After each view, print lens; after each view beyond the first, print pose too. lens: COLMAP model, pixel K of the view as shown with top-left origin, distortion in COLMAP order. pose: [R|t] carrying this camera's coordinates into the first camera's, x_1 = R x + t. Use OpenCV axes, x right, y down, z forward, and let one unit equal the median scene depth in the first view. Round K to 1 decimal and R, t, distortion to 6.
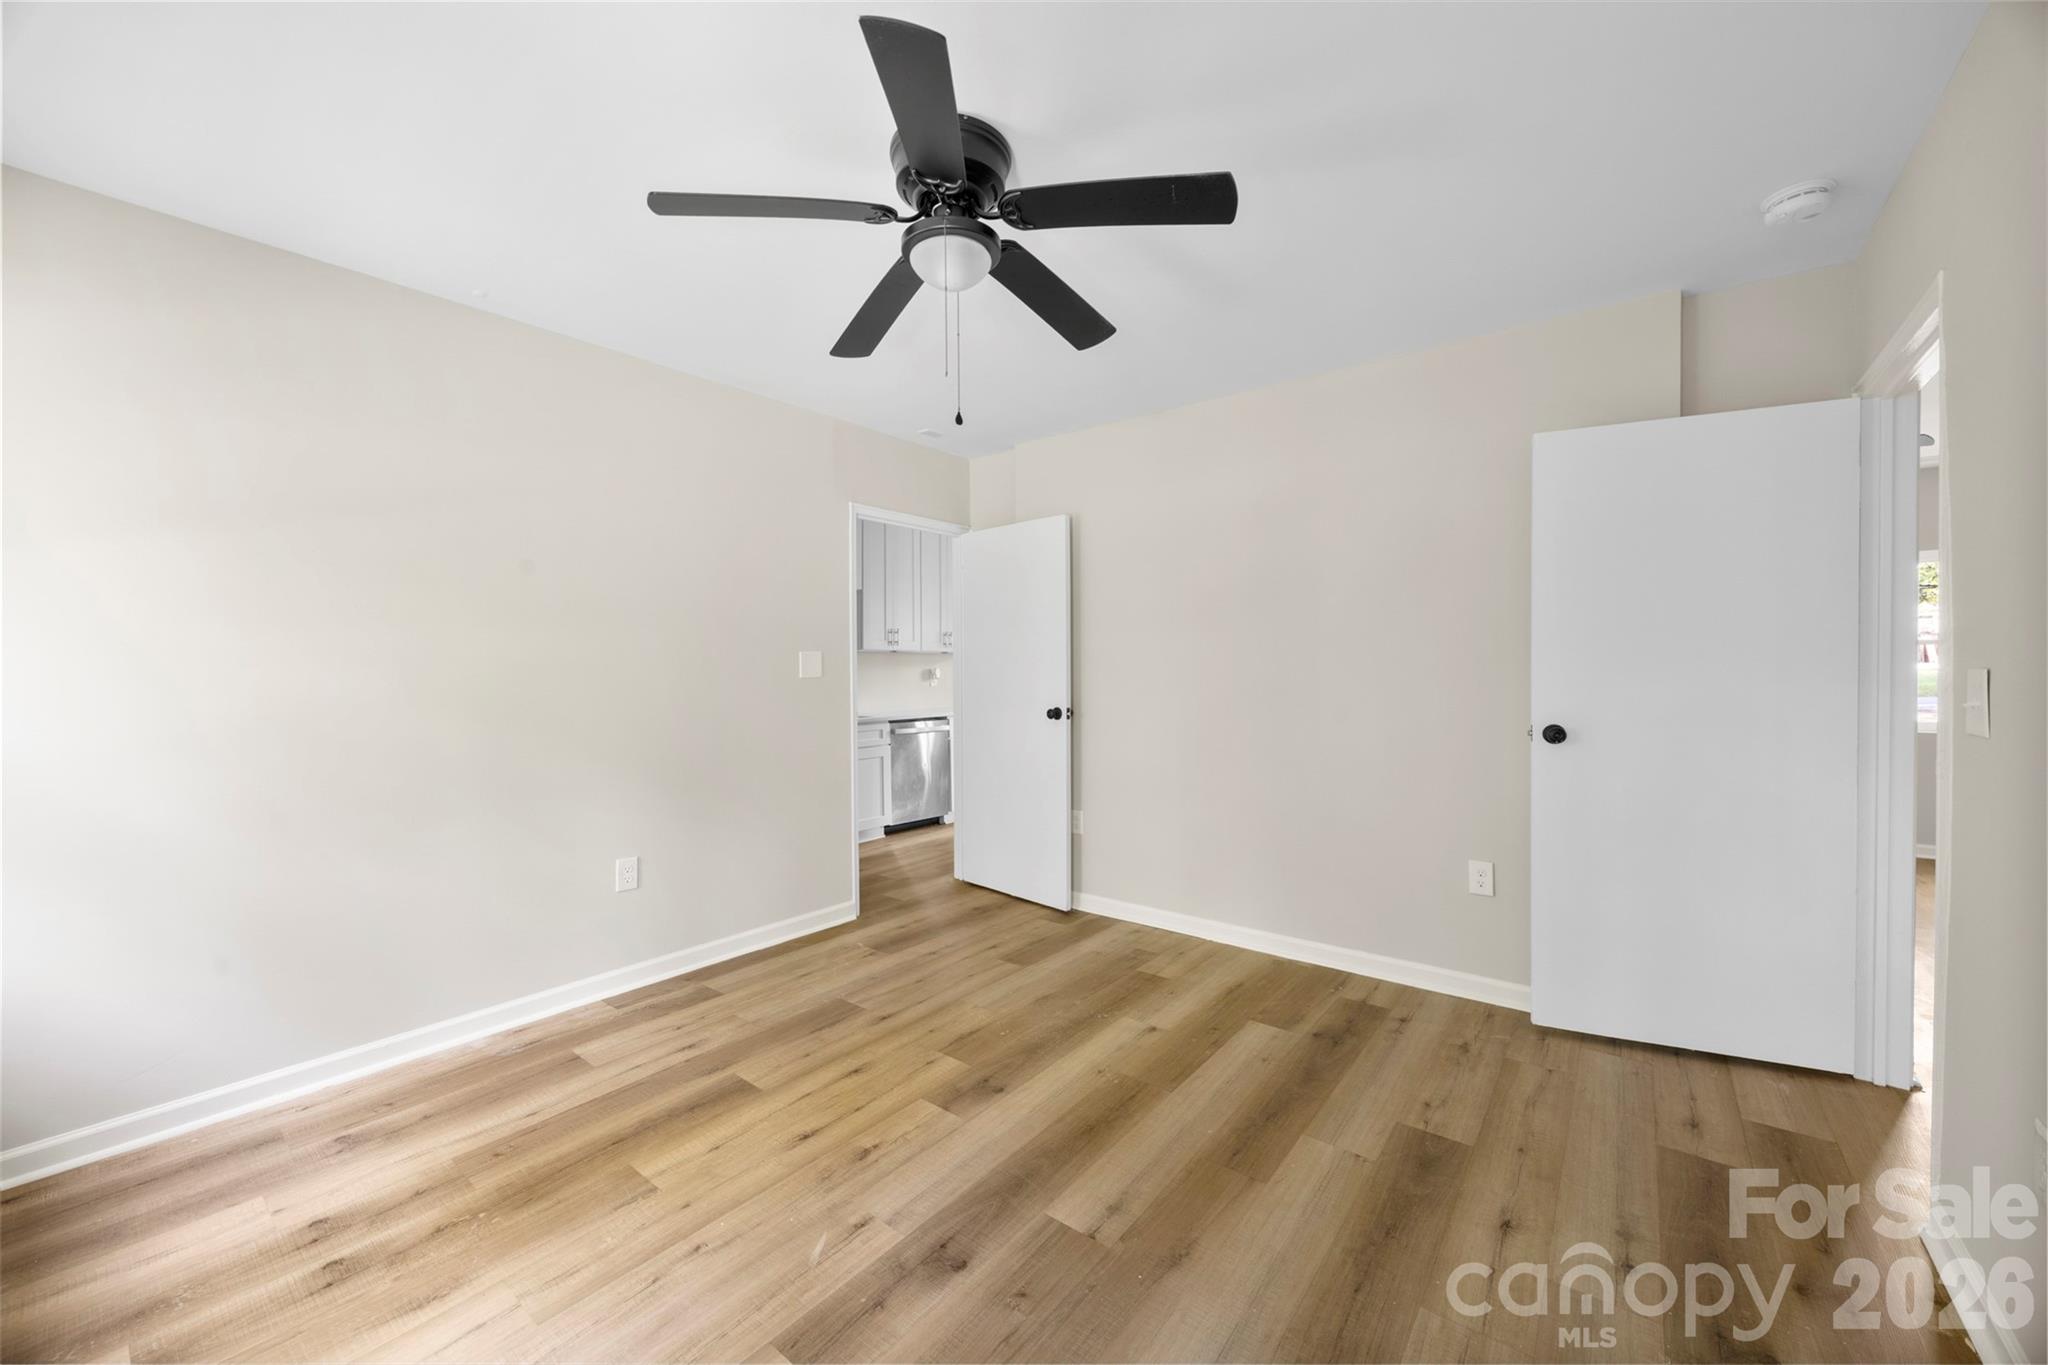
lens RADIAL K [[784.1, 0, 1017.8], [0, 784.1, 683.3], [0, 0, 1]] dist [-0.001183, -0.000875]
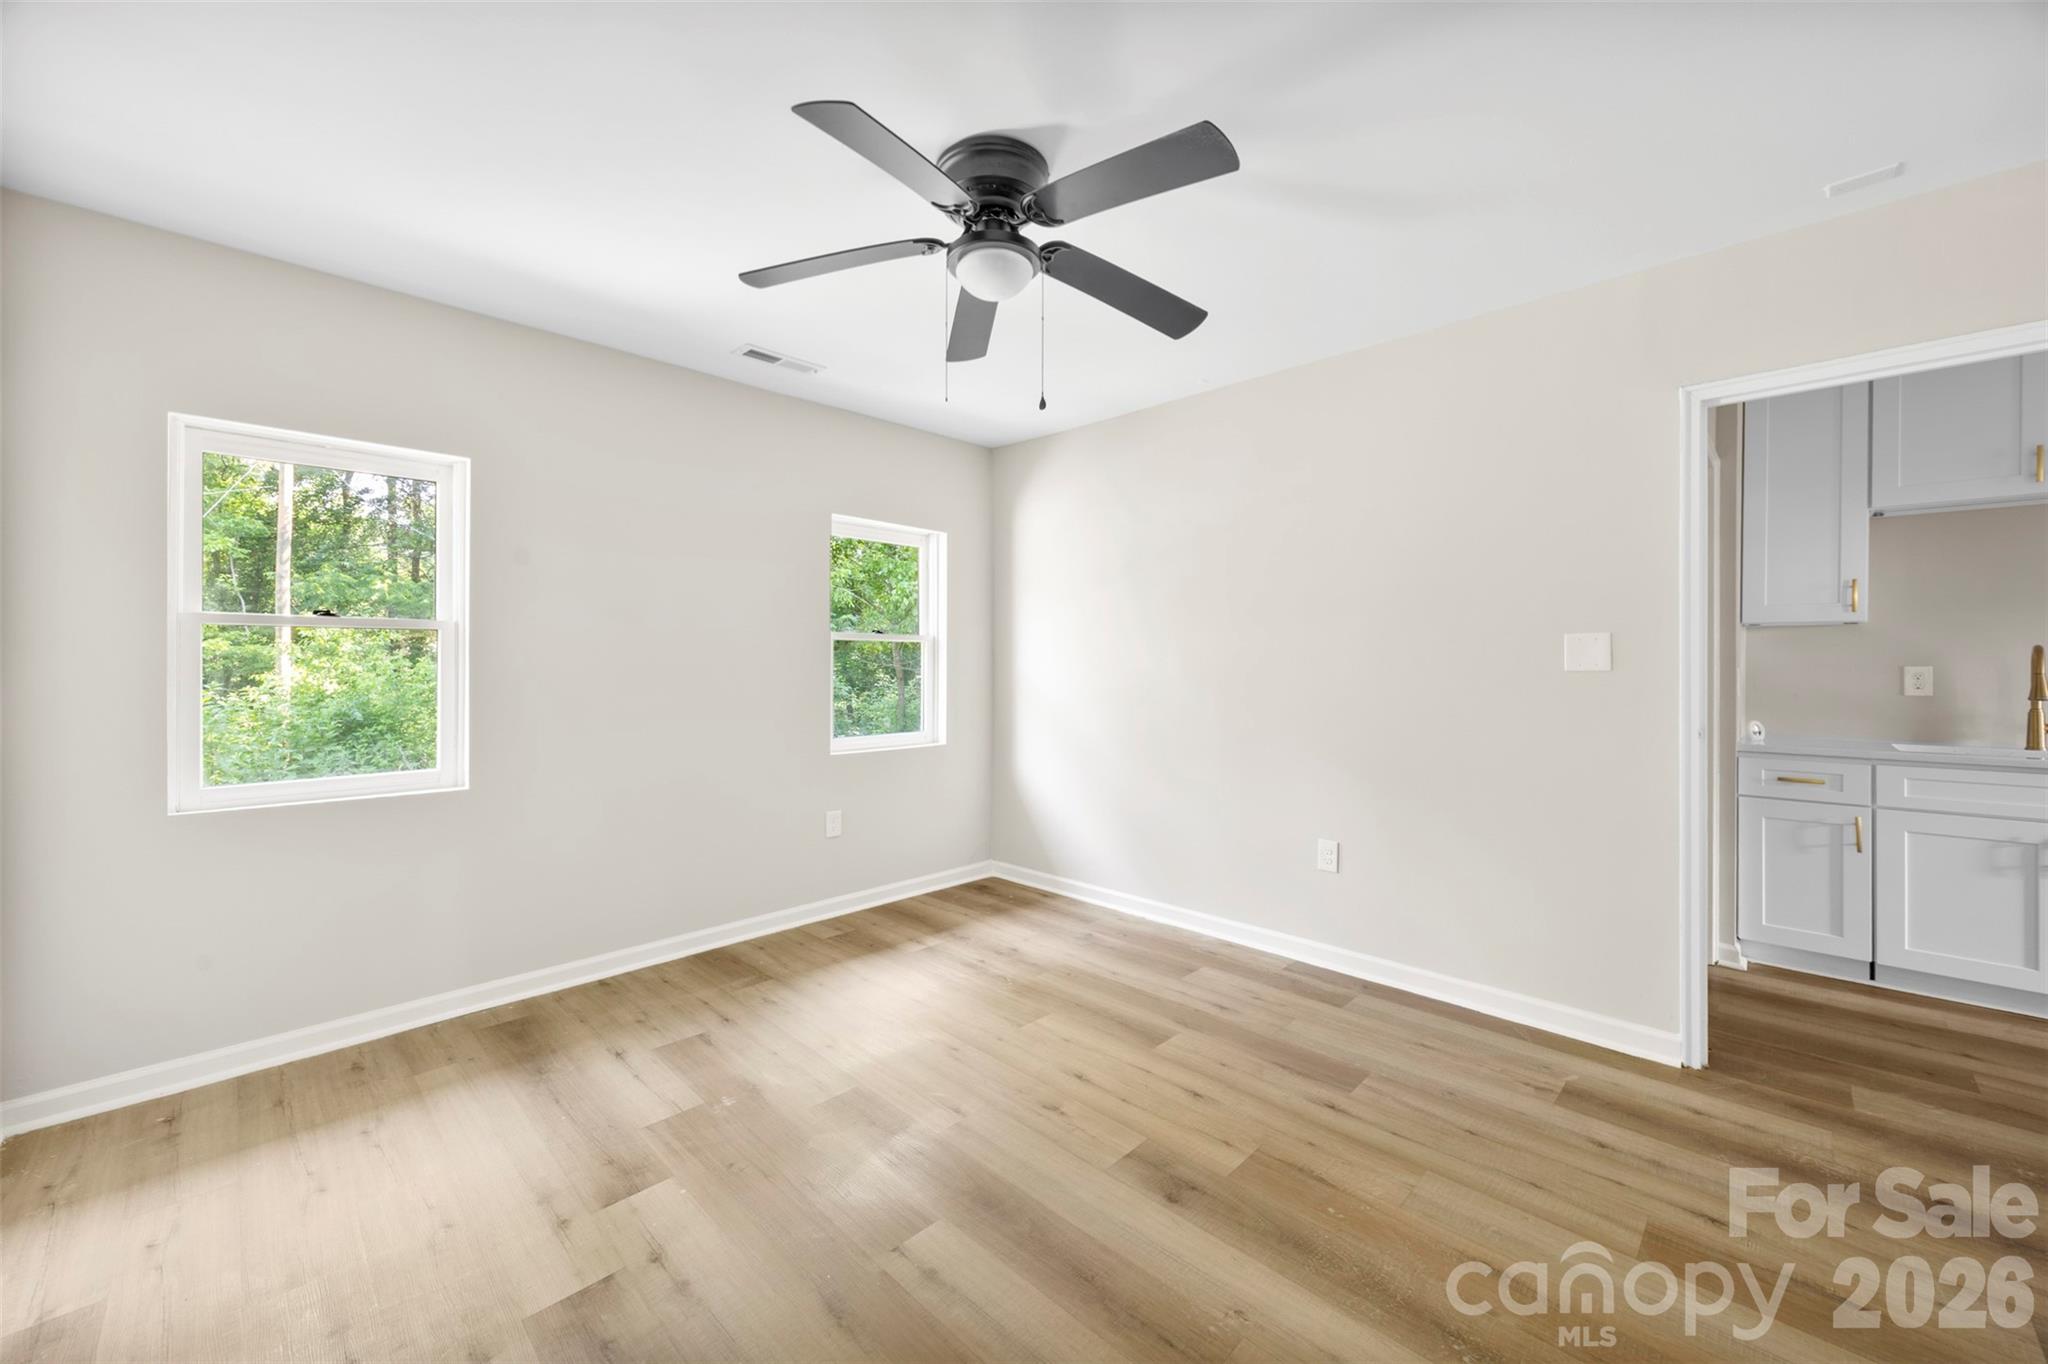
lens RADIAL K [[784.1, 0, 1015.1], [0, 784.1, 665.9], [0, 0, 1]] dist [-0.001183, -0.000875]
pose [[-0.113613, 0.007840, -0.993494, 0.712935], [-0.016732, 0.999812, 0.009803, -0.014758], [0.993384, 0.017737, -0.113461, 0.862476]]
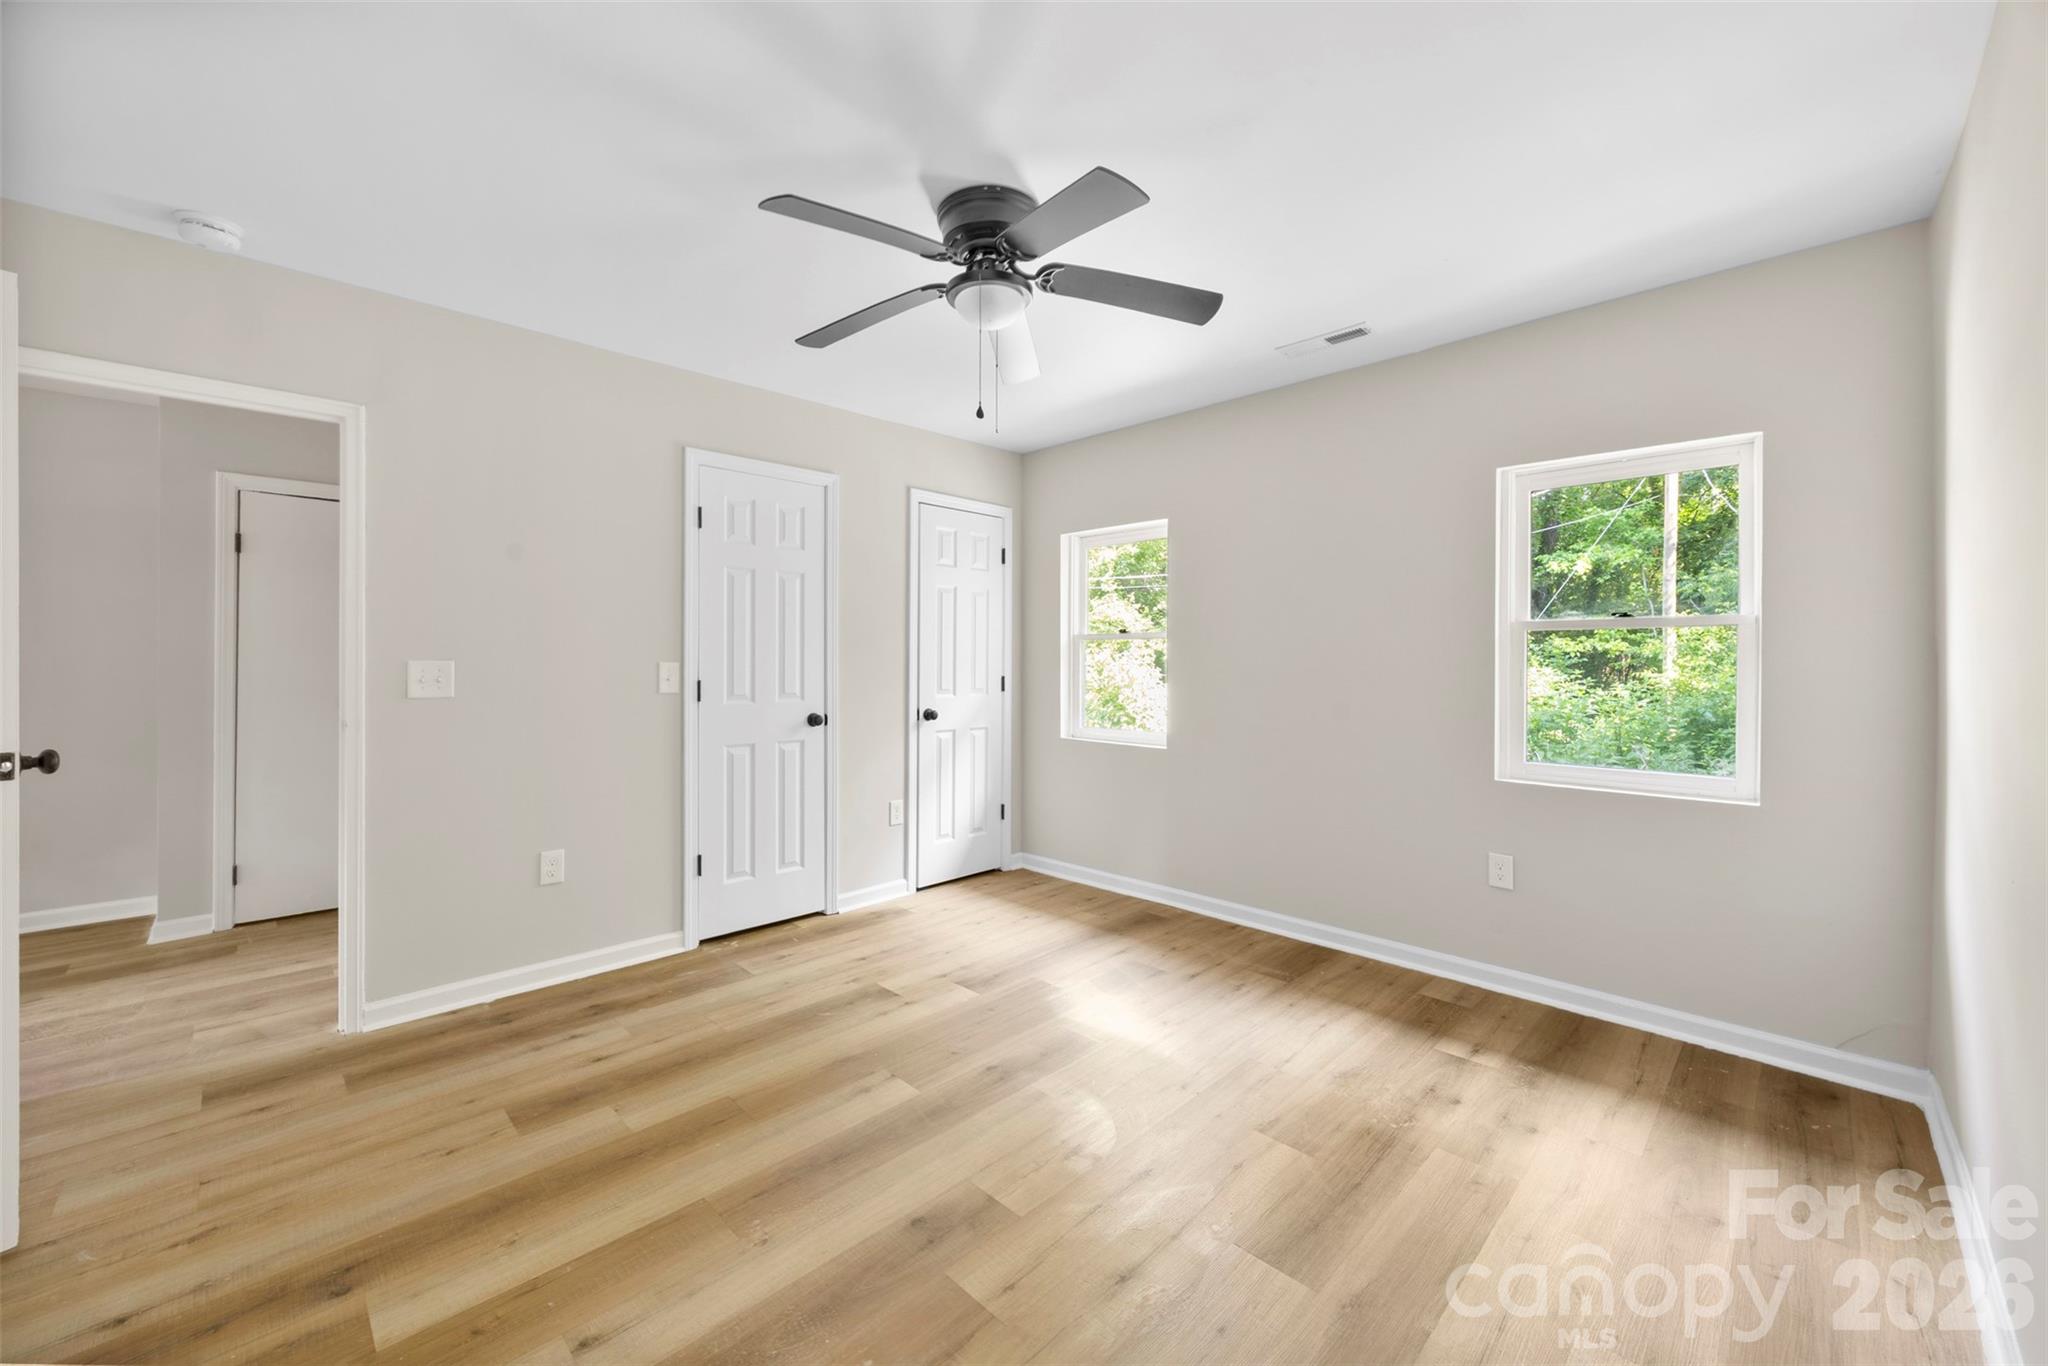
lens RADIAL K [[784.1, 0, 1010.2], [0, 784.1, 663.4], [0, 0, 1]] dist [-0.001183, -0.000875]
pose [[-0.992260, 0.002258, 0.124160, -0.191221], [0.004740, 0.999795, 0.019702, -0.023763], [-0.124090, 0.020138, -0.992067, 1.602012]]
